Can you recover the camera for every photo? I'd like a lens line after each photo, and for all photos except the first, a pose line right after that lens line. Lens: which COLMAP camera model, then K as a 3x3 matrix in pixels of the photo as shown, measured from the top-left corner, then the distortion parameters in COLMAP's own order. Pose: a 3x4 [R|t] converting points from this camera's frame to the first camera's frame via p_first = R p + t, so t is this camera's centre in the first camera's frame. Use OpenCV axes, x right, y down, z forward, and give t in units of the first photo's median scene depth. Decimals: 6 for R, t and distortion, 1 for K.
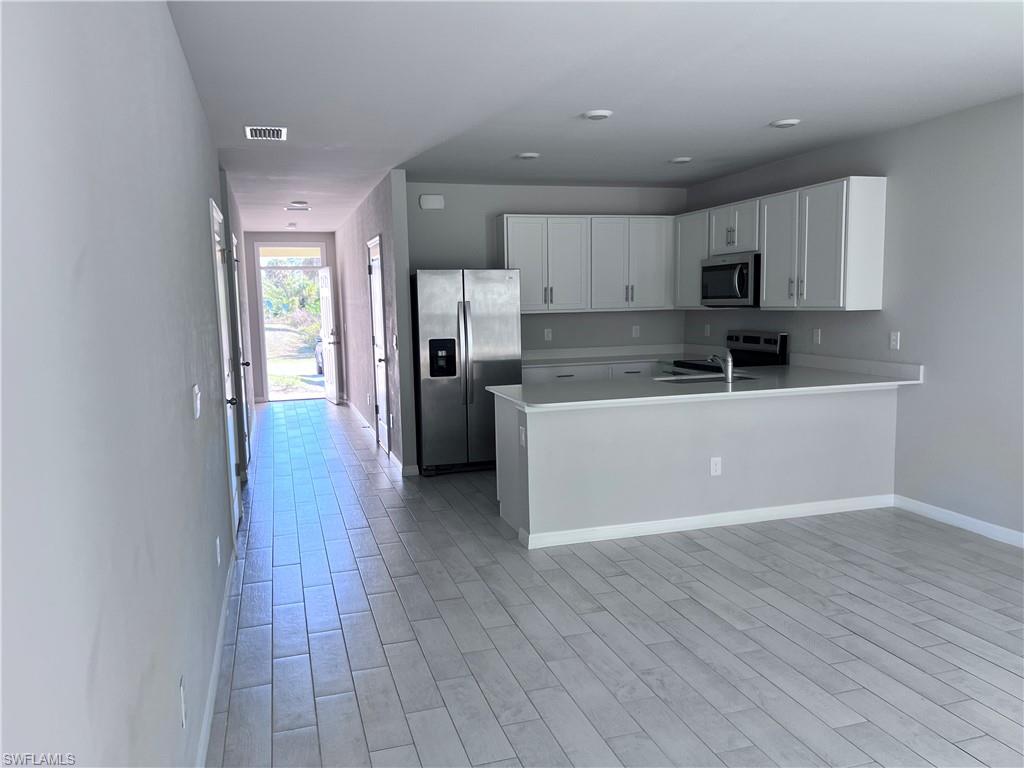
lens RADIAL K [[769.2, 0, 509.3], [0, 769.2, 398.7], [0, 0, 1]] dist [0.097423, -0.134368]
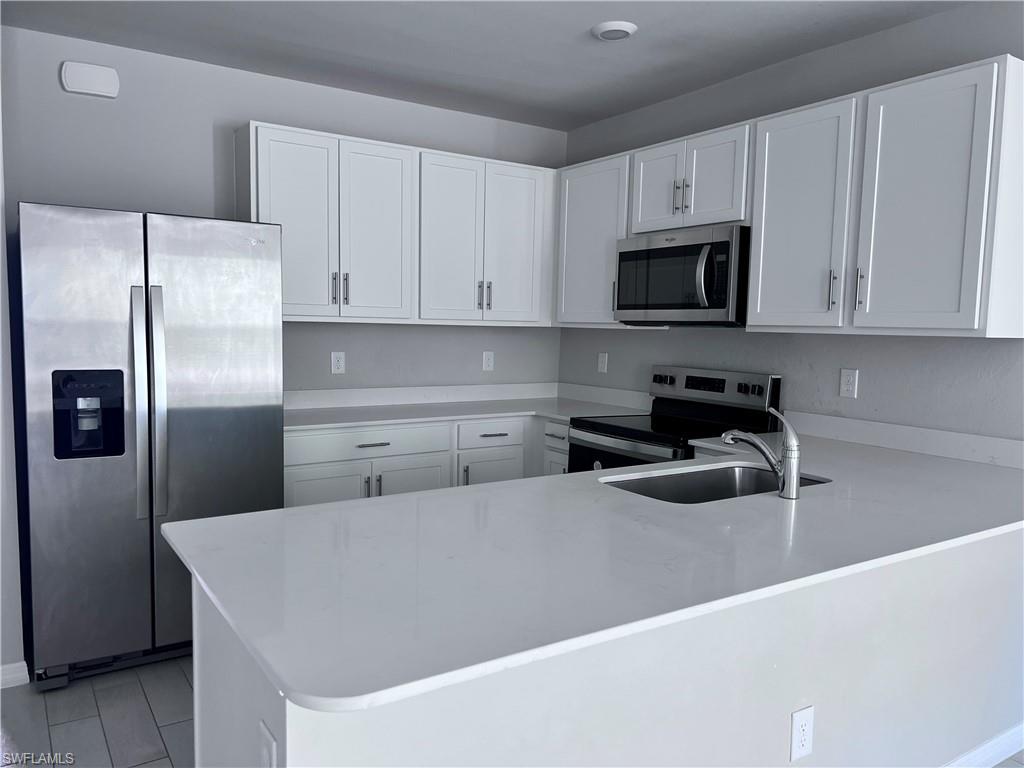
lens RADIAL K [[769.2, 0, 509.3], [0, 769.2, 398.7], [0, 0, 1]] dist [0.097423, -0.134368]
pose [[0.958966, 0.012627, 0.283241, 0.014143], [-0.004710, 0.999579, -0.028616, -0.049211], [-0.283483, 0.026108, 0.958622, 0.508027]]
